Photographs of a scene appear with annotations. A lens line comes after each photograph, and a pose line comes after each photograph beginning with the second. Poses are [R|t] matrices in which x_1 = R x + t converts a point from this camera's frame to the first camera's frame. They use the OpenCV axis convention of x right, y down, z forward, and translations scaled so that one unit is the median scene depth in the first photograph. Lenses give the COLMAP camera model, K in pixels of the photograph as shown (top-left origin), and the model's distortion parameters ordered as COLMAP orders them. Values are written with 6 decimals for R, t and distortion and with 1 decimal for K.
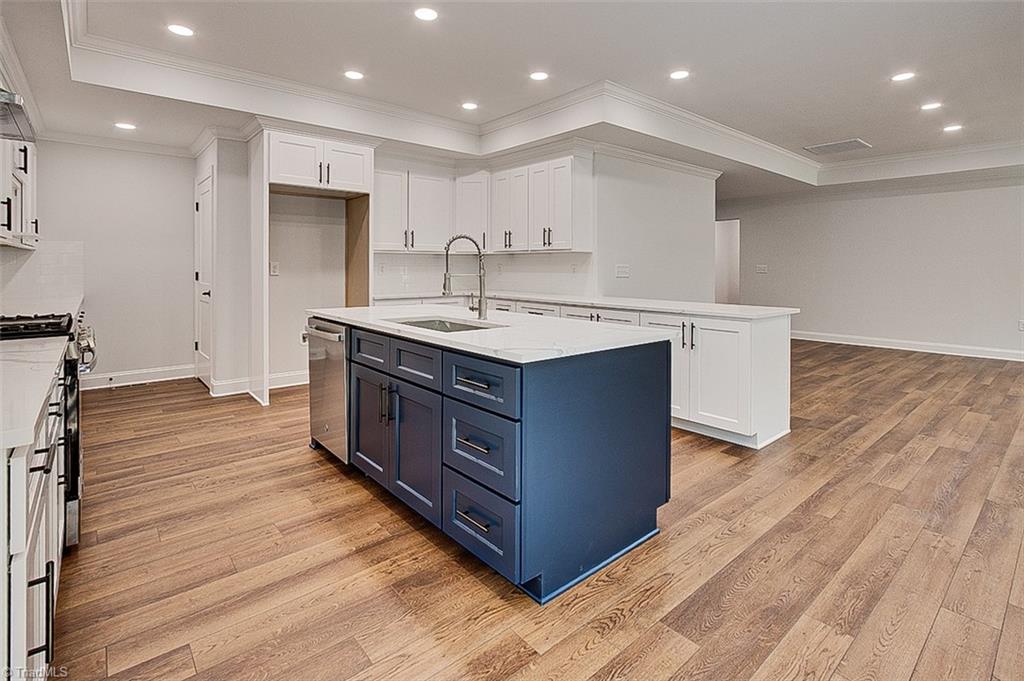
lens RADIAL K [[489.5, 0, 506.9], [0, 489.5, 273.3], [0, 0, 1]] dist [-0.001680, 0.000243]
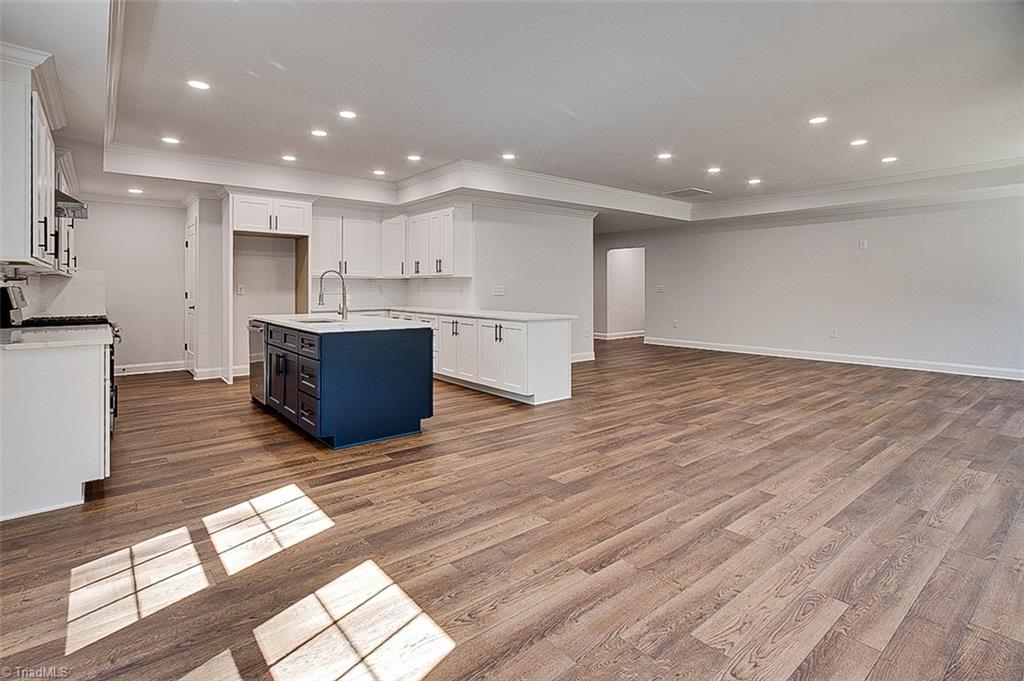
lens RADIAL K [[500.9, 0, 503.1], [0, 500.9, 288.9], [0, 0, 1]] dist [0.000681, 0.000695]
pose [[0.999722, -0.002078, -0.023466, 0.308883], [0.001828, 0.999941, -0.010685, 0.004985], [0.023487, 0.010639, 0.999668, -0.411571]]
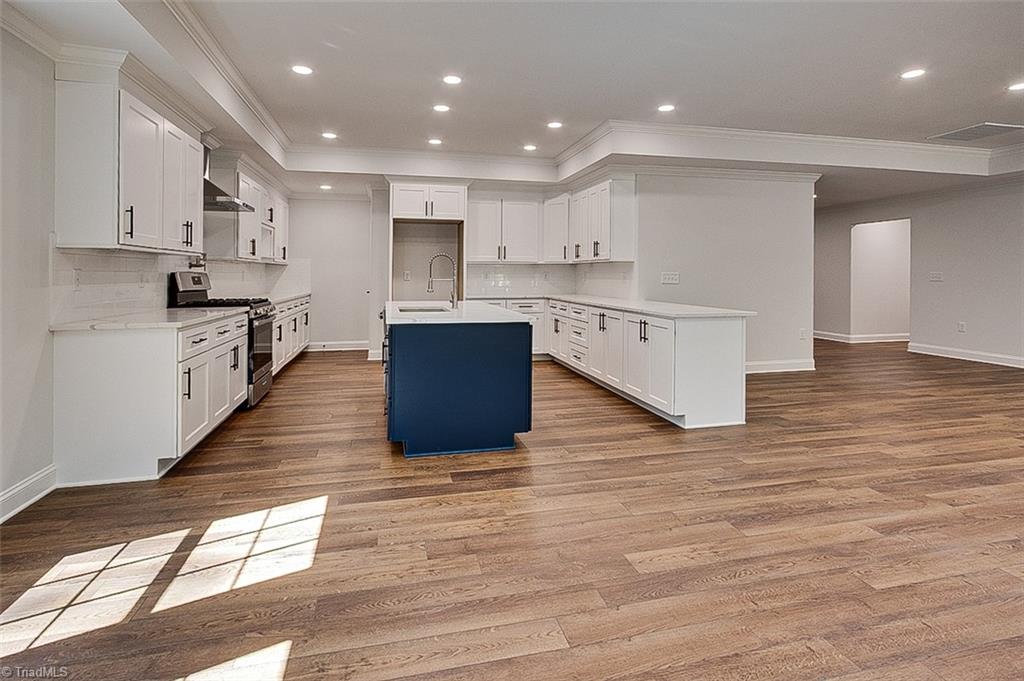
lens RADIAL K [[503.1, 0, 507.8], [0, 503.1, 275.9], [0, 0, 1]] dist [-0.002055, 0.001473]
pose [[0.892780, 0.000191, -0.450493, 0.462473], [-0.005299, 0.999935, -0.010076, 0.004531], [0.450462, 0.011382, 0.892723, -0.189498]]
